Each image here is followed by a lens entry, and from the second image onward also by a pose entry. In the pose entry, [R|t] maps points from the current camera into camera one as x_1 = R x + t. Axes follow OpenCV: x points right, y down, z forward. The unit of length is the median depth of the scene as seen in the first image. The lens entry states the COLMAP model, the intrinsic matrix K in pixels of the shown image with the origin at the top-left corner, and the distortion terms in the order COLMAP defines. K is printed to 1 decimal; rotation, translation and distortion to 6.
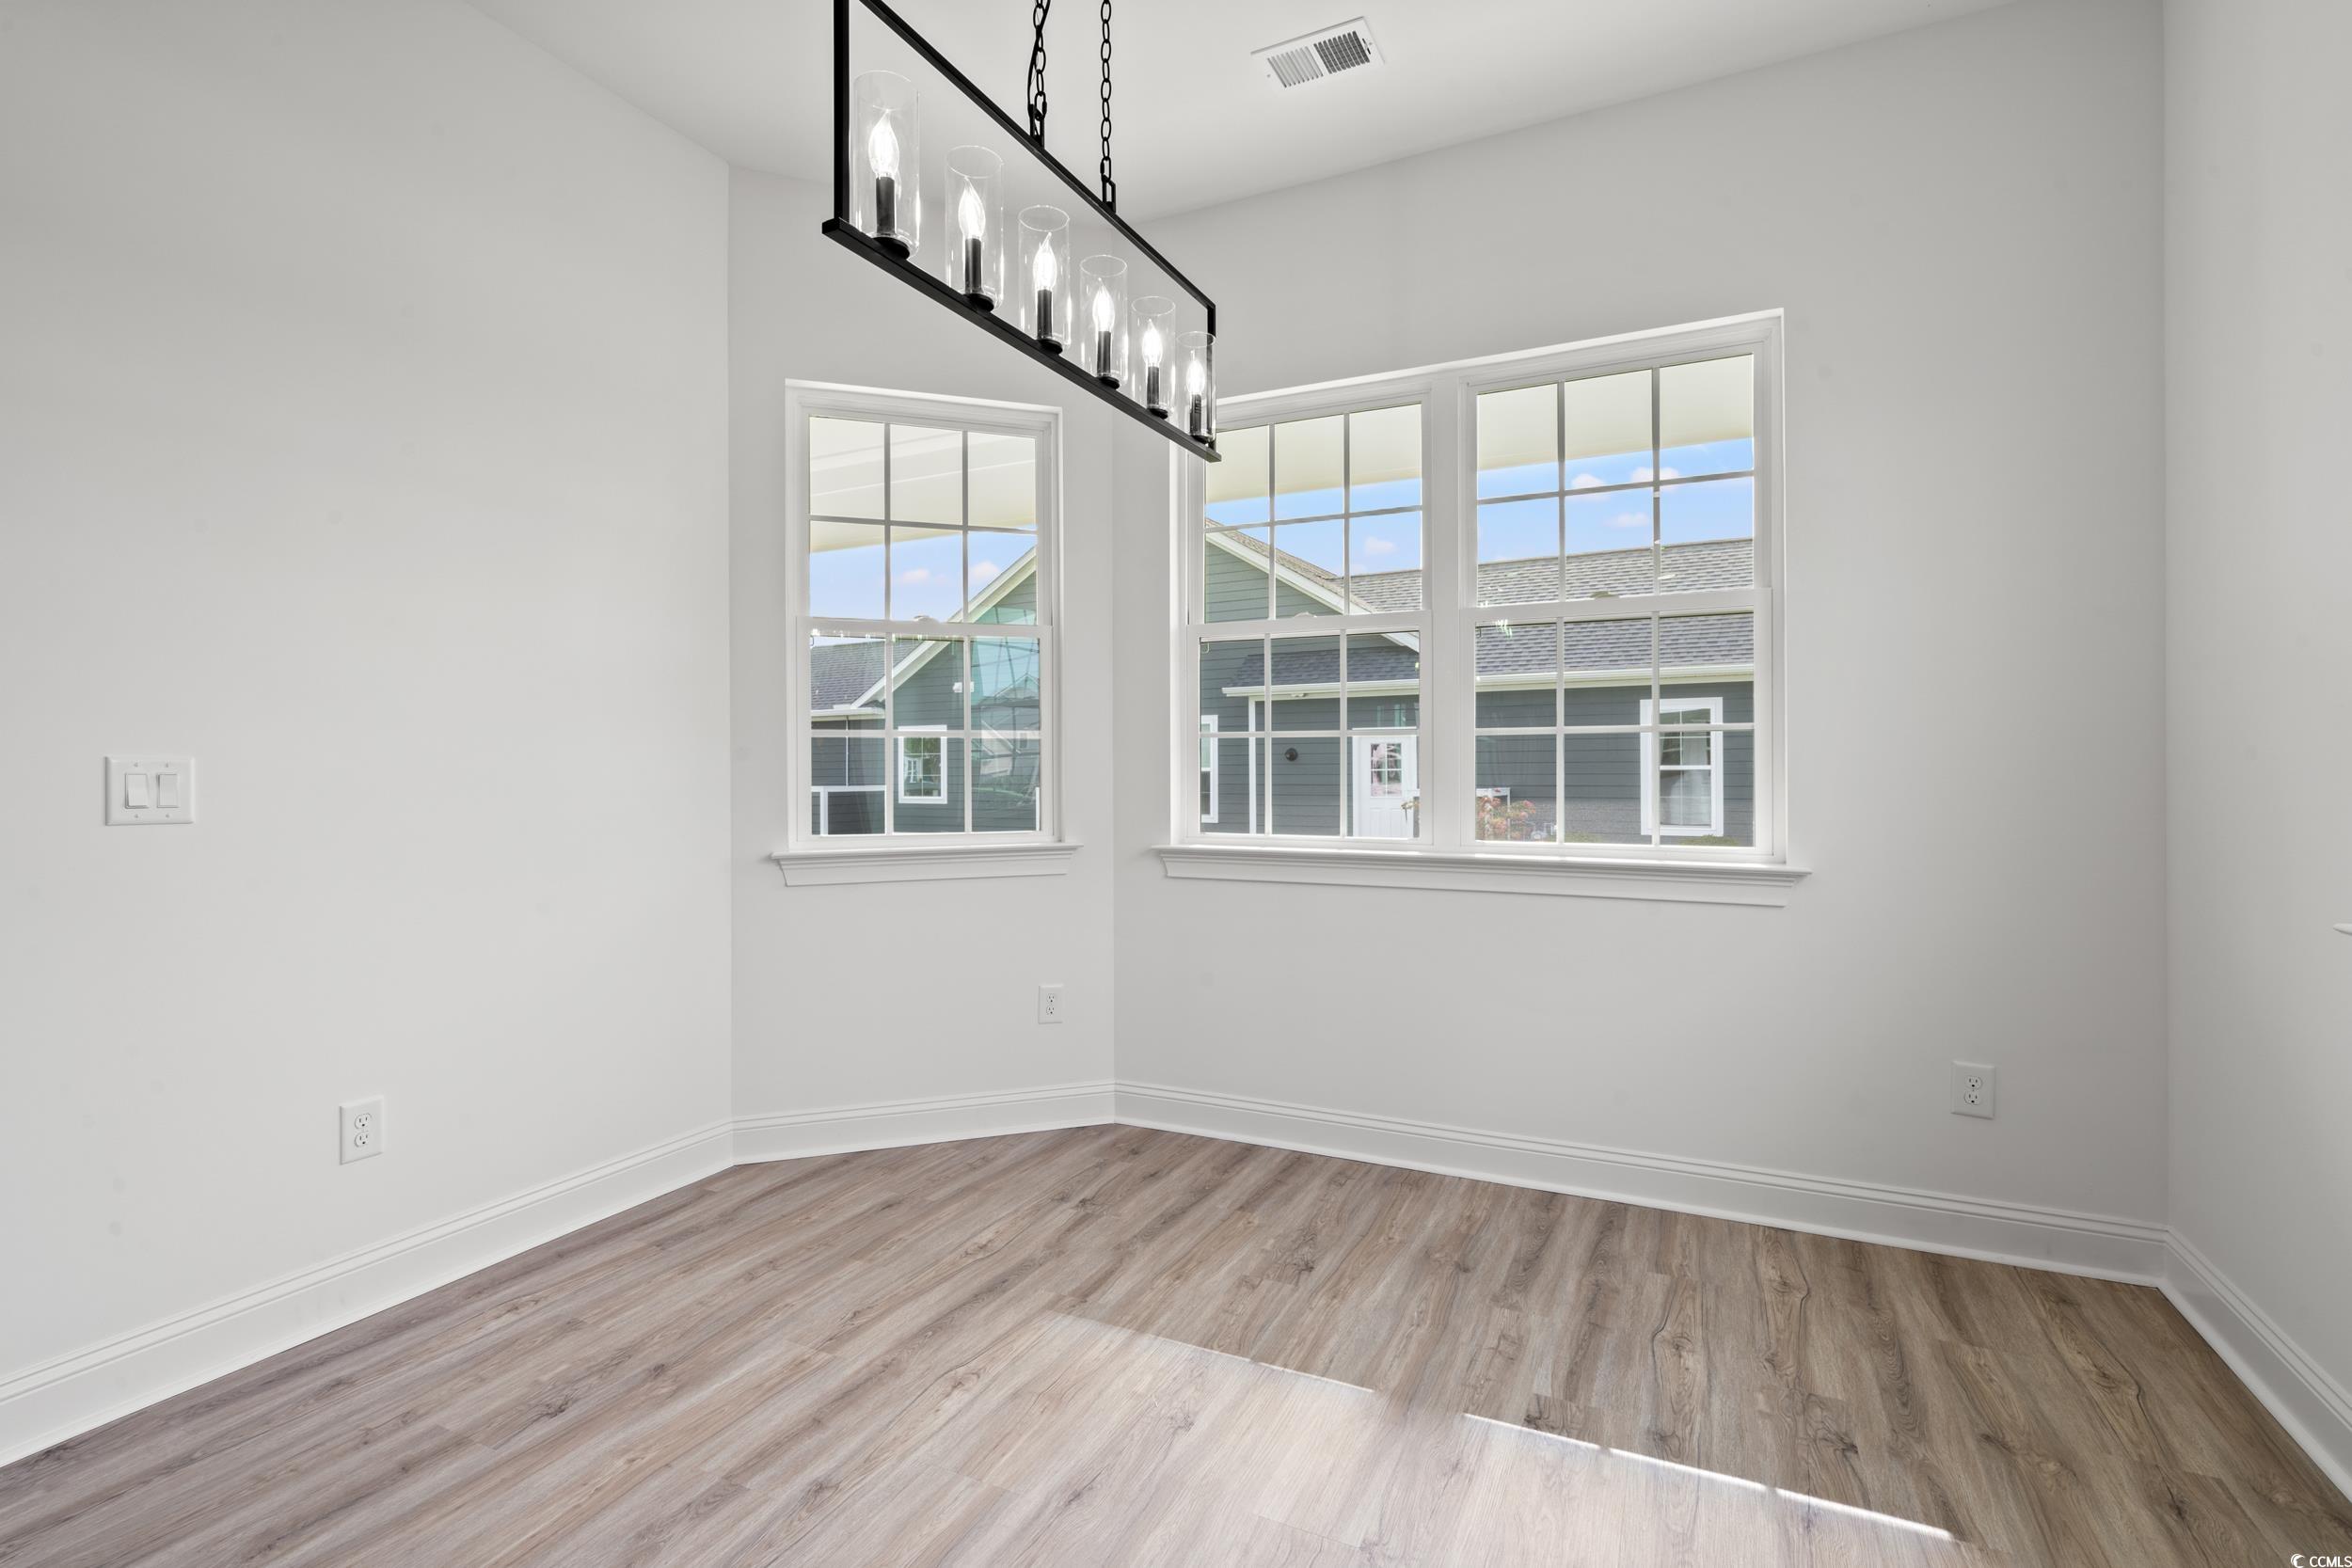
lens RADIAL K [[1074.1, 0, 1167.6], [0, 1074.1, 782.0], [0, 0, 1]] dist [-0.003411, 0.001194]
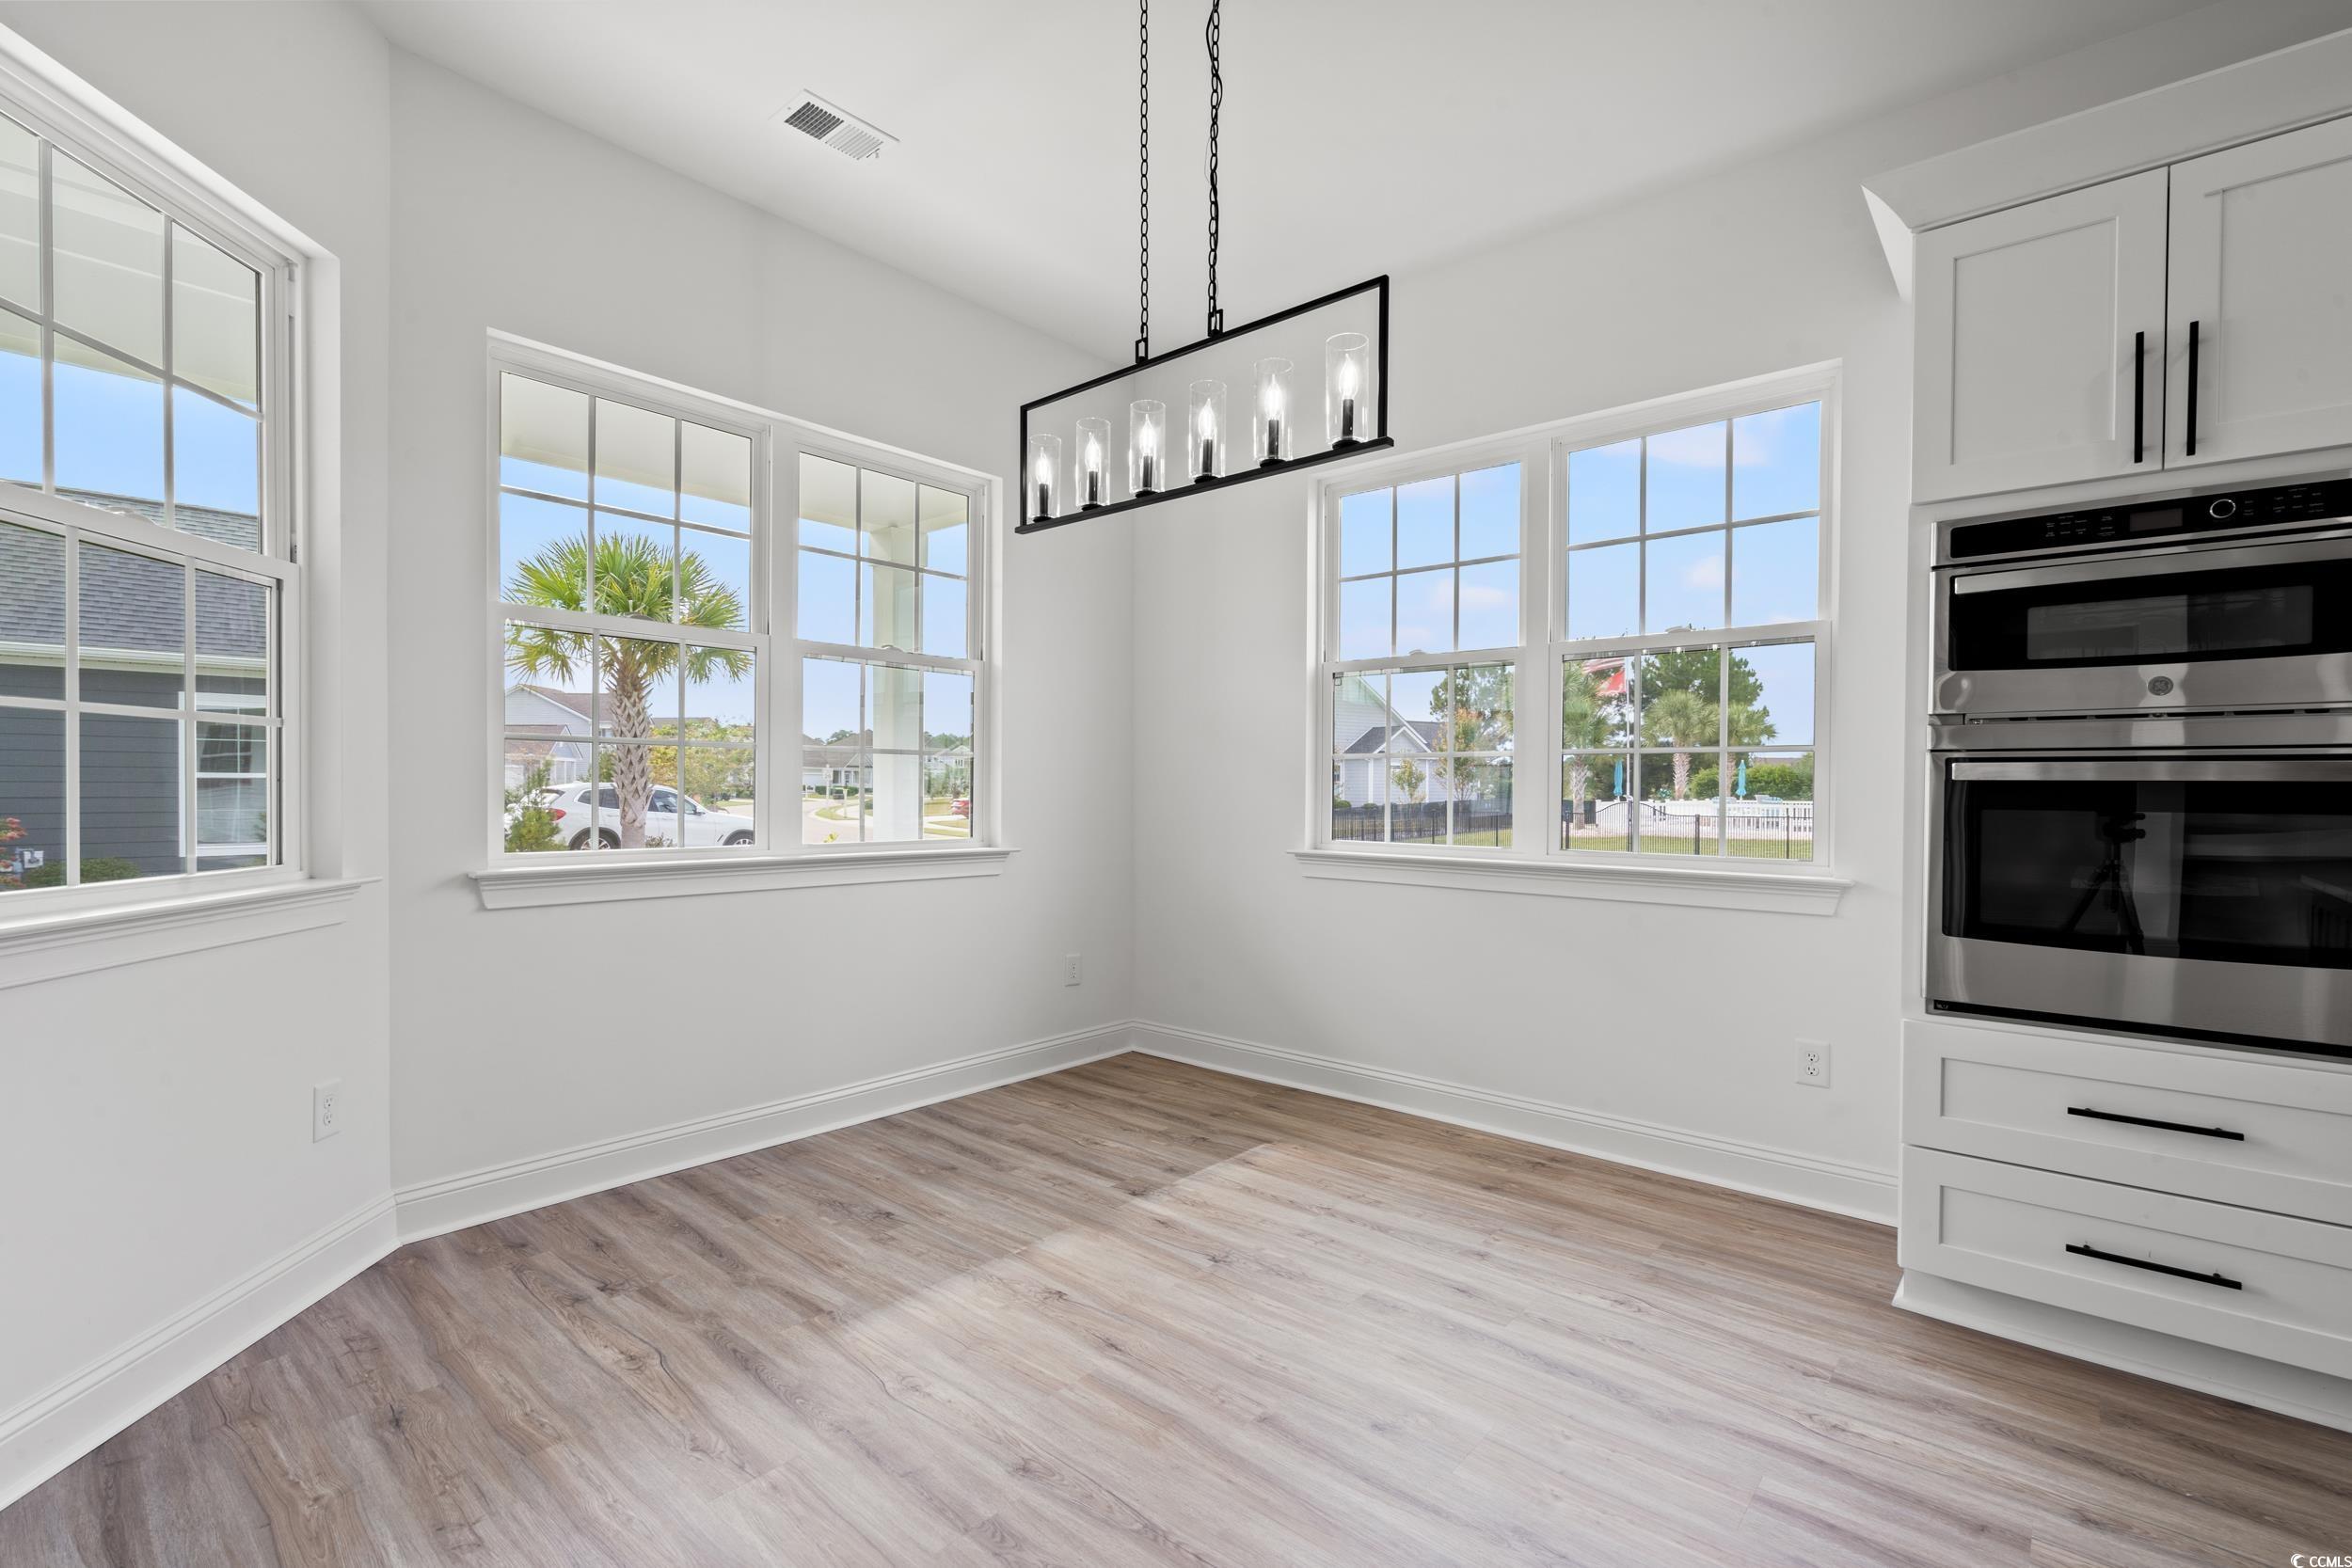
lens RADIAL K [[1063.5, 0, 1160.6], [0, 1063.5, 810.8], [0, 0, 1]] dist [-0.017418, 0.010622]
pose [[0.264336, -0.016375, 0.964292, -0.866091], [-0.000389, 0.999854, 0.017085, 0.000238], [-0.964431, -0.004892, 0.264291, 0.411020]]
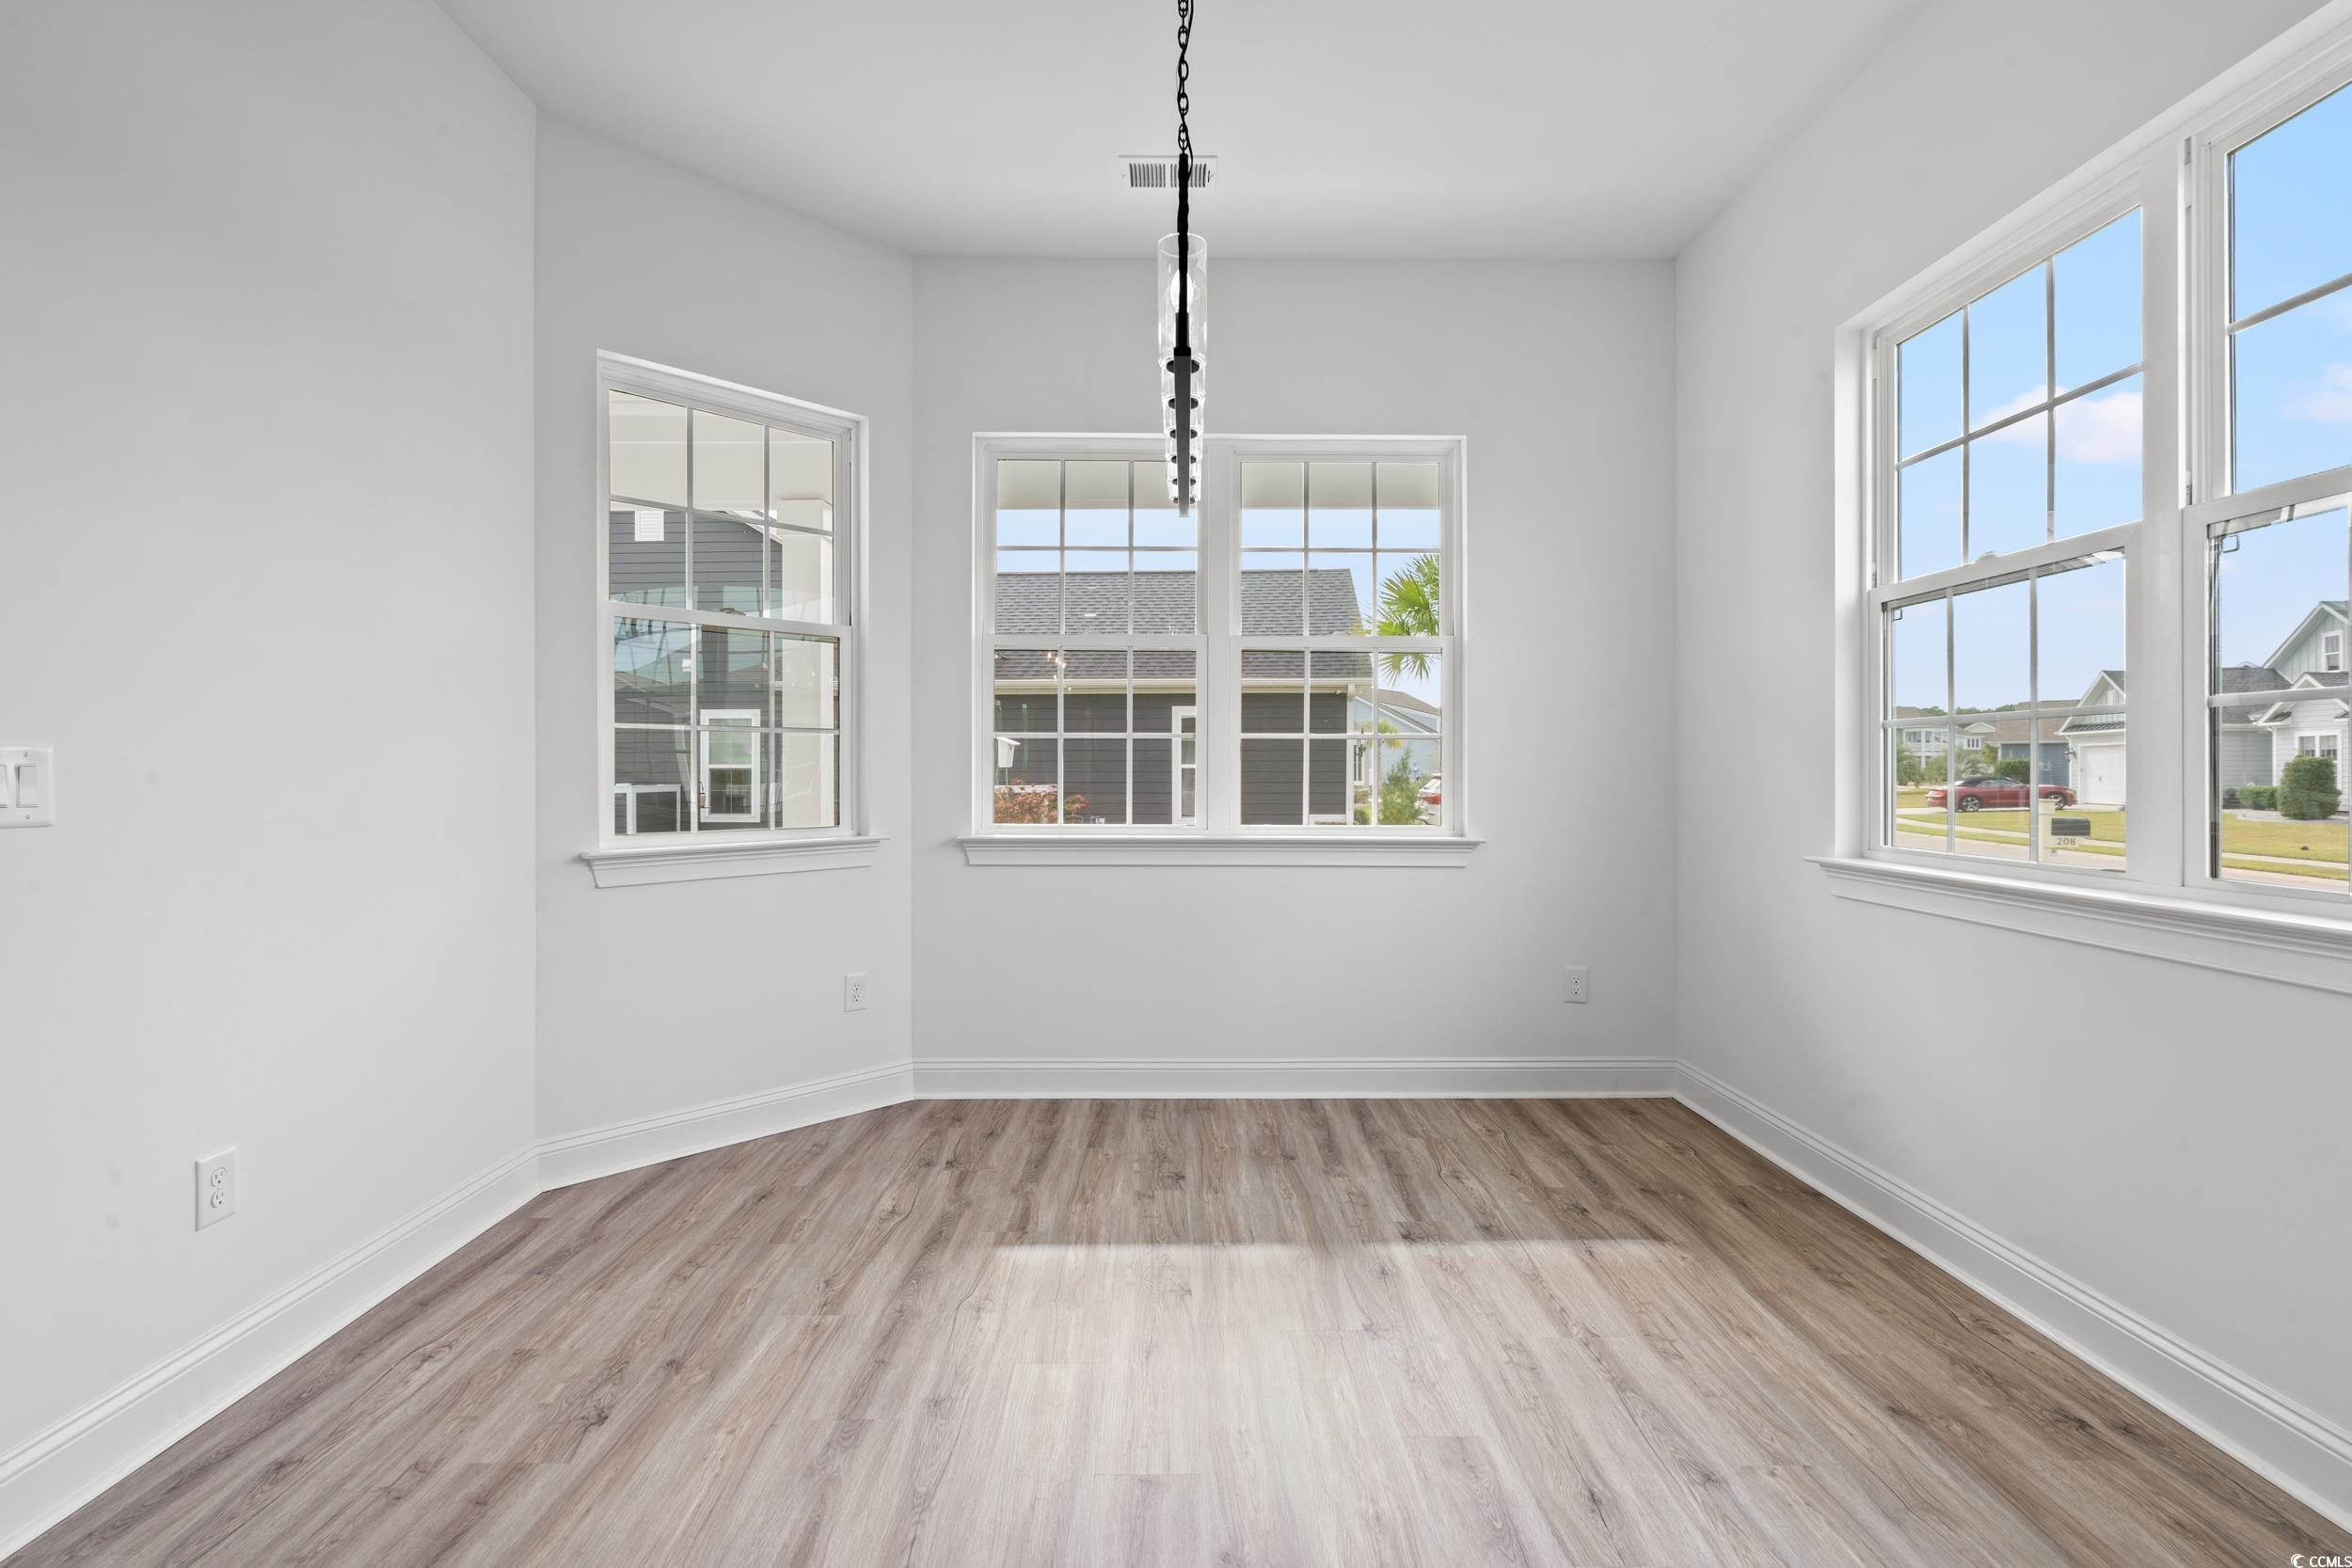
lens RADIAL K [[1072.8, 0, 1164.2], [0, 1072.8, 777.2], [0, 0, 1]] dist [-0.005182, 0.001754]
pose [[0.897362, 0.000241, 0.441295, -0.413111], [0.000572, 0.999998, -0.001709, 0.002692], [-0.441294, 0.001786, 0.897361, -0.078793]]
